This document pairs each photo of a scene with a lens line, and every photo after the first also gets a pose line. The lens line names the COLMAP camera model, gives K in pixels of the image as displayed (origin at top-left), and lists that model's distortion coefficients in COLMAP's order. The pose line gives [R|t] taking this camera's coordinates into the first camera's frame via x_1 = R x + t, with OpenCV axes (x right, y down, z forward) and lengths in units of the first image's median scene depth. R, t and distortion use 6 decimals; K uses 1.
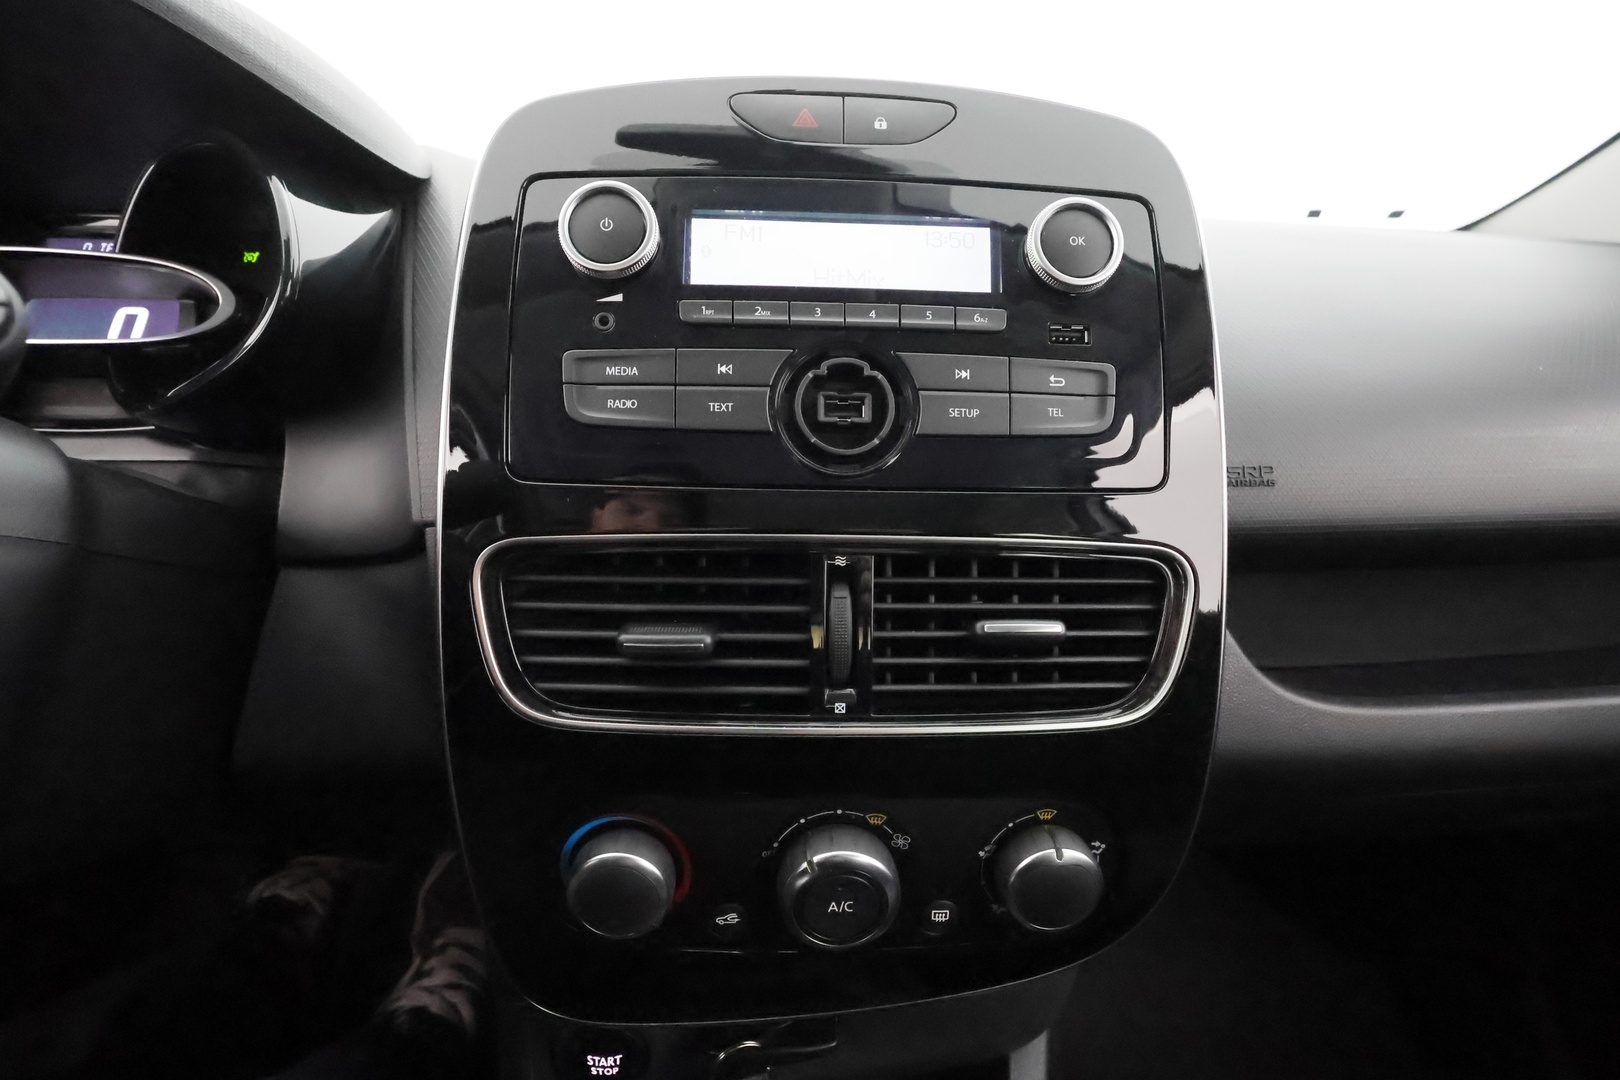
lens RADIAL K [[750.6, 0, 809.4], [0, 750.6, 539.2], [0, 0, 1]] dist [0.001013, 0.000093]
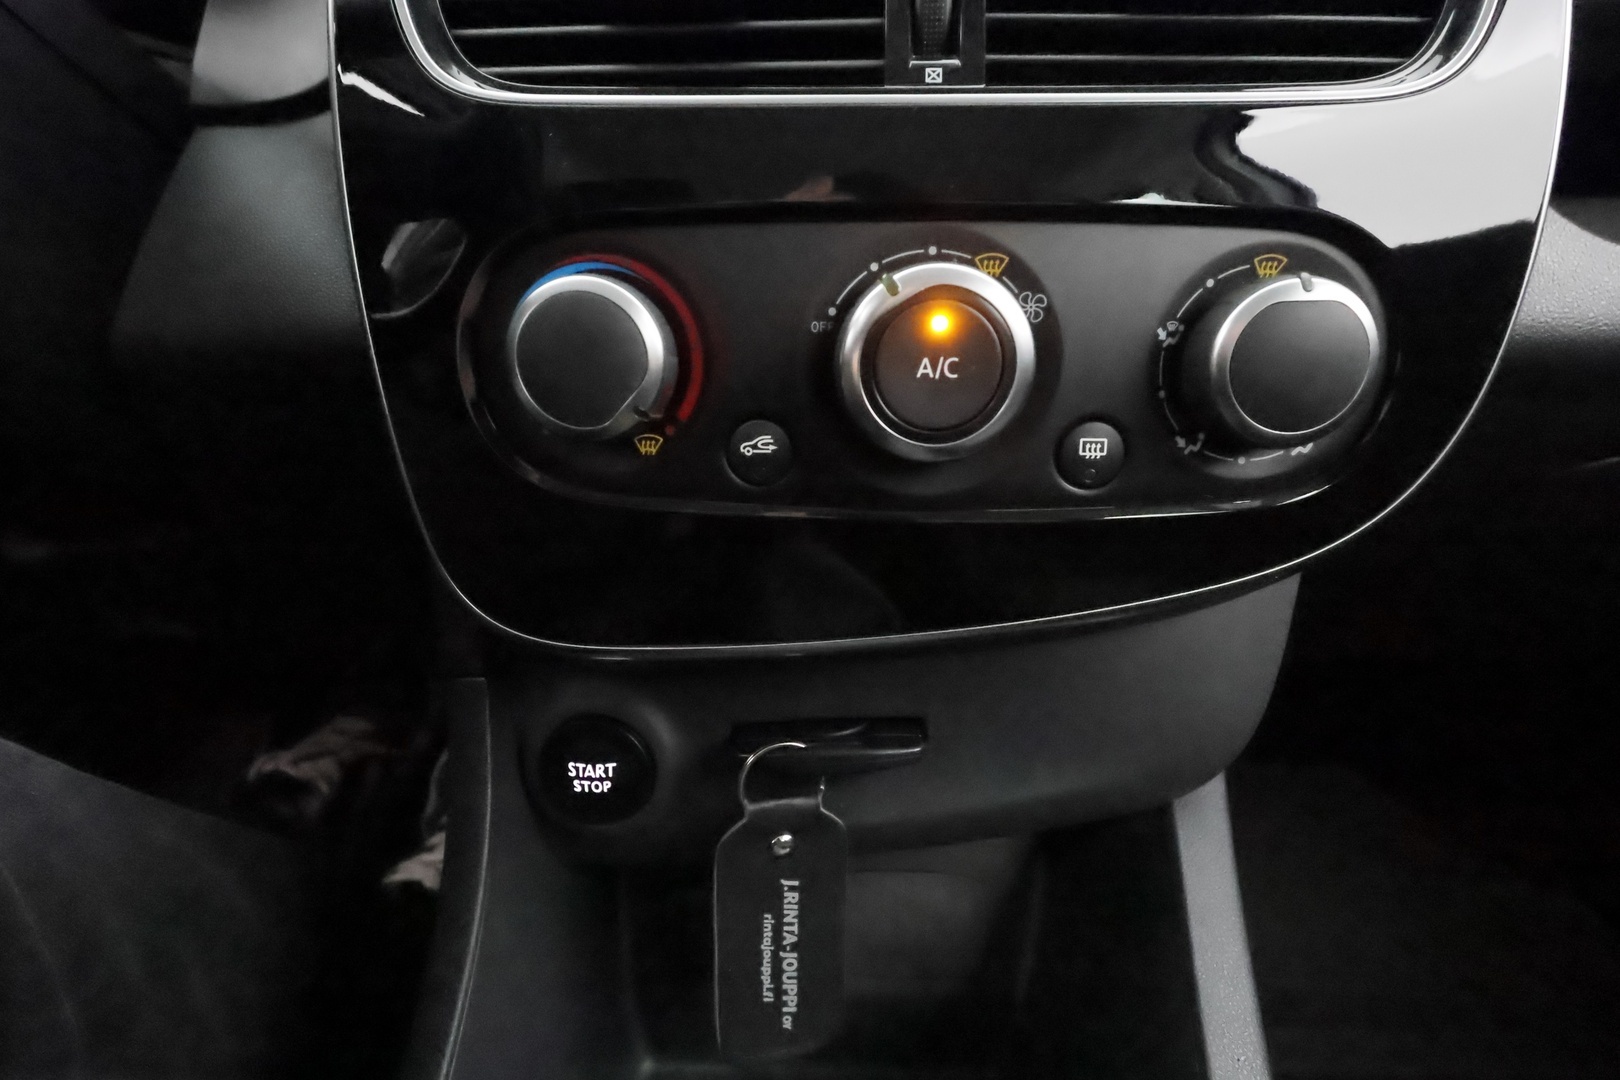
lens RADIAL K [[750.6, 0, 813.0], [0, 750.6, 550.8], [0, 0, 1]] dist [0.001013, 0.000093]
pose [[0.997176, 0.002341, -0.075059, -0.010502], [-0.005317, 0.999206, -0.039477, 0.514156], [0.074907, 0.039764, 0.996397, 0.298318]]
